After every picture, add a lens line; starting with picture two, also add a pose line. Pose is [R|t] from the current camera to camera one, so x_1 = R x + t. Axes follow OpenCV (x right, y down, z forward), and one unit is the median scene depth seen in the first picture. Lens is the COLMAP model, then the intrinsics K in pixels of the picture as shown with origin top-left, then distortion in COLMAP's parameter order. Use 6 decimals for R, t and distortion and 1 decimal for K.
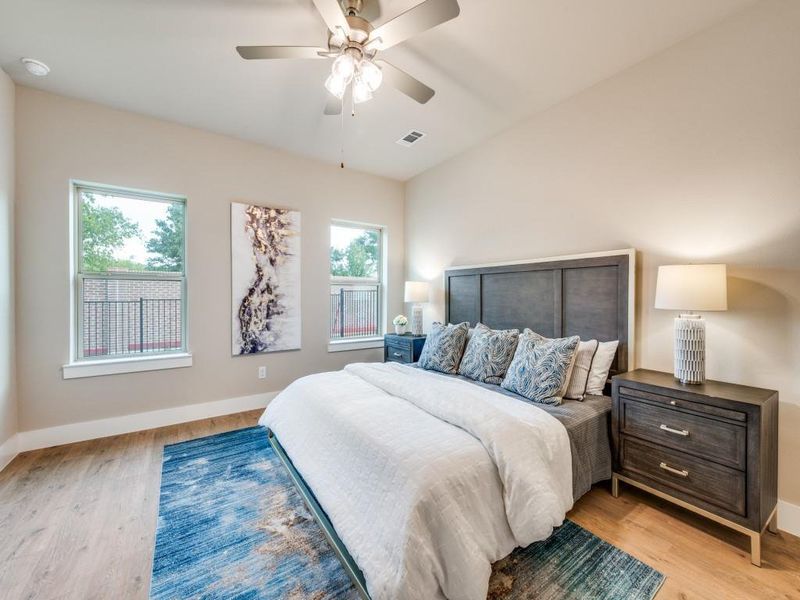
lens RADIAL K [[308.2, 0, 399.0], [0, 308.2, 296.8], [0, 0, 1]] dist [-0.020638, 0.000115]
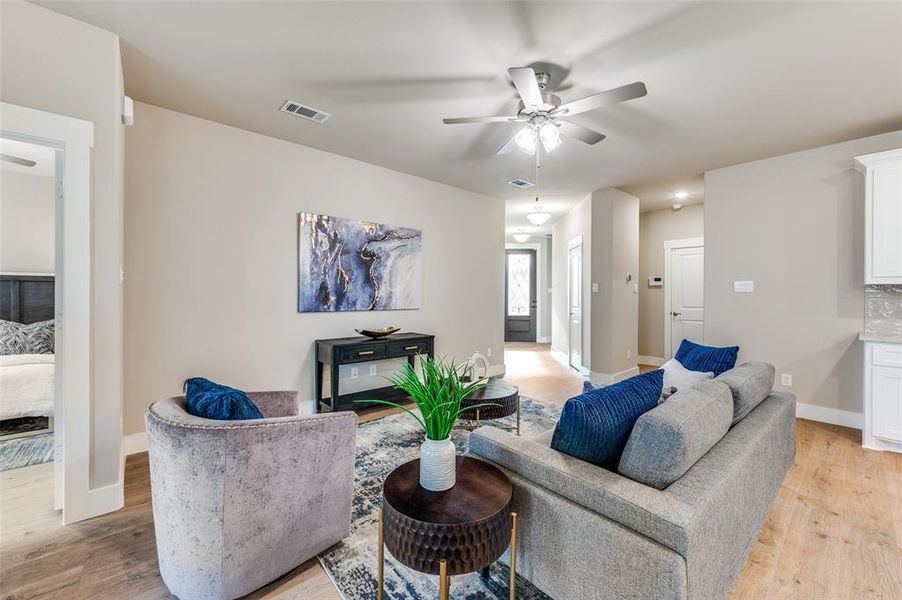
lens RADIAL K [[358.3, 0, 447.6], [0, 358.3, 293.2], [0, 0, 1]] dist [-0.001428, 0.000309]
pose [[-0.111863, -0.000565, 0.993724, -1.128832], [-0.003902, 0.999992, 0.000129, -0.027733], [-0.993716, -0.003863, -0.111864, -0.702554]]
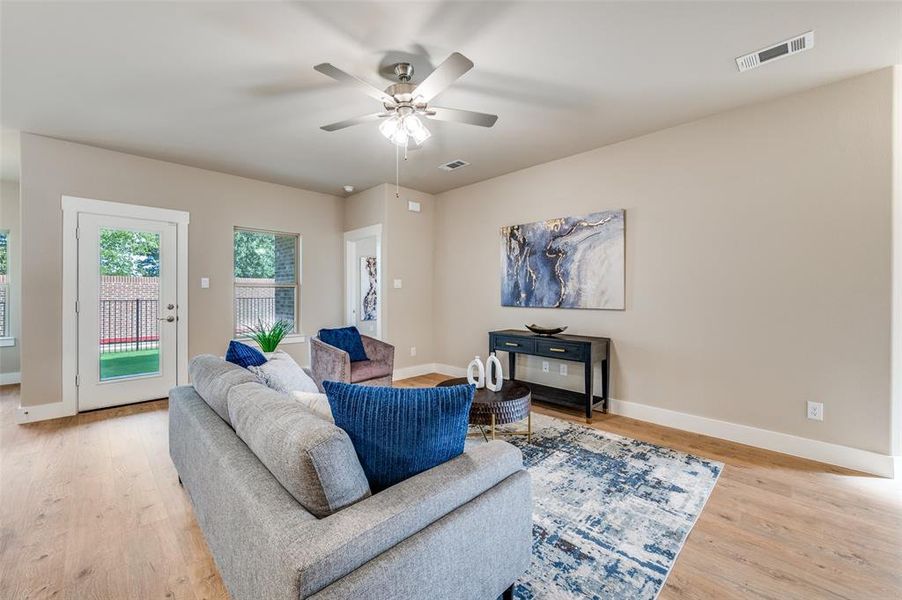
lens RADIAL K [[358.3, 0, 450.1], [0, 358.3, 292.6], [0, 0, 1]] dist [-0.001428, 0.000309]
pose [[0.983343, -0.003693, 0.181721, -0.361726], [0.004231, 0.999988, -0.002577, -0.016354], [-0.181709, 0.003303, 0.983347, -1.844523]]
